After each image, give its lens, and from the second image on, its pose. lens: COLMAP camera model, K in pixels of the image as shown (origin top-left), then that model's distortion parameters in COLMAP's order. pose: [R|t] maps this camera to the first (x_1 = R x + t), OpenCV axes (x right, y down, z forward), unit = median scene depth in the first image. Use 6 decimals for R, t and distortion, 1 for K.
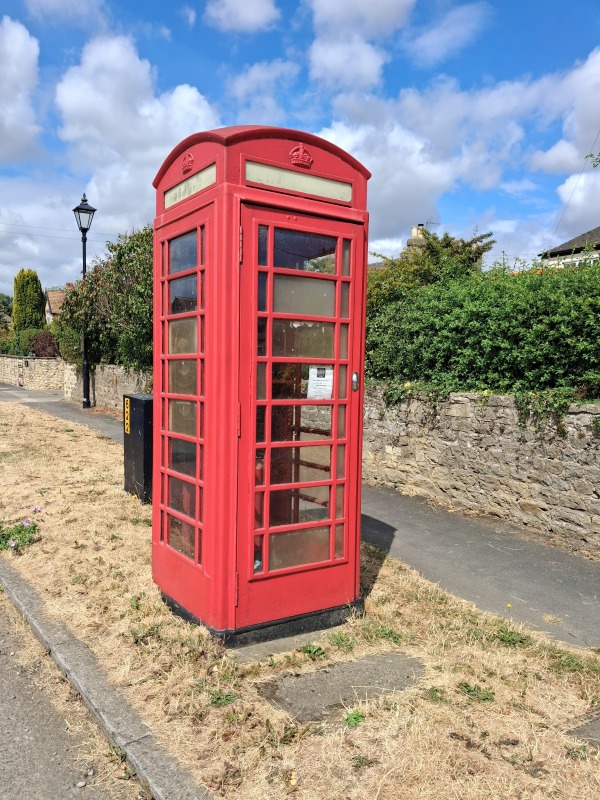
lens RADIAL K [[634.0, 0, 300.0], [0, 634.0, 400.0], [0, 0, 1]] dist [-0.027797, 0.003490]
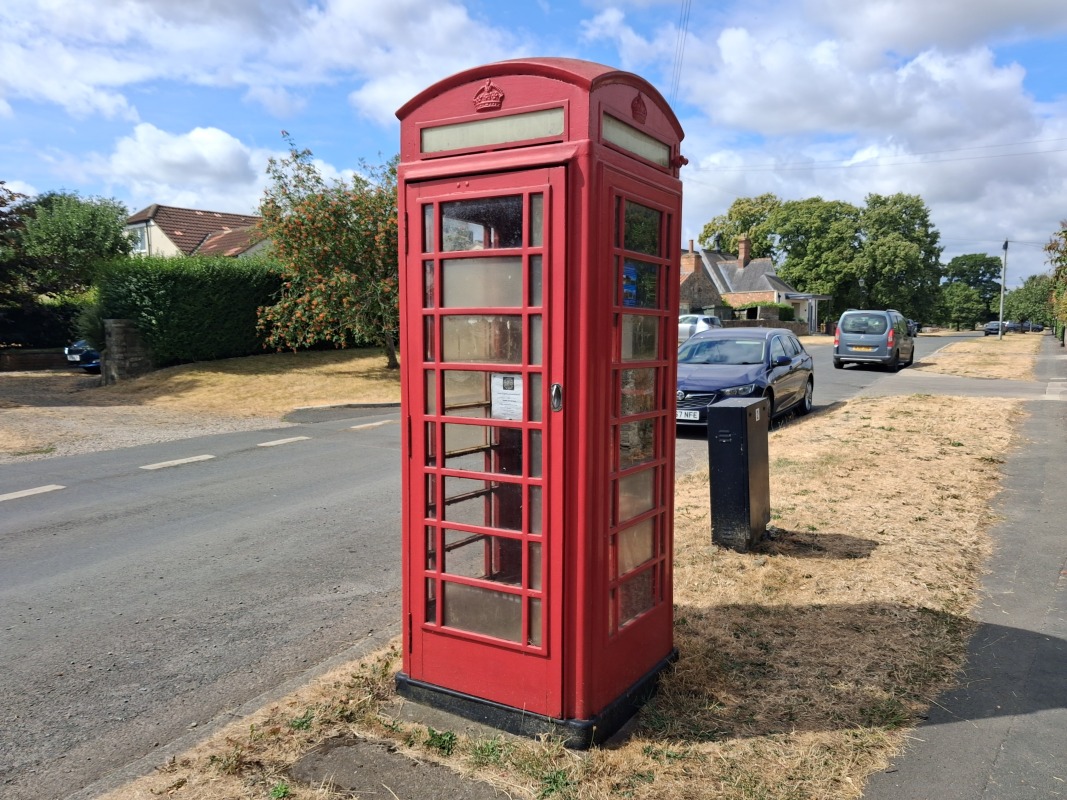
lens RADIAL K [[850.6, 0, 541.9], [0, 850.6, 406.9], [0, 0, 1]] dist [0.000668, -0.089307]
pose [[0.439112, 0.054436, -0.896782, 0.698512], [-0.044144, 0.998264, 0.038980, -0.042019], [0.897347, 0.022471, 0.440752, 0.450058]]
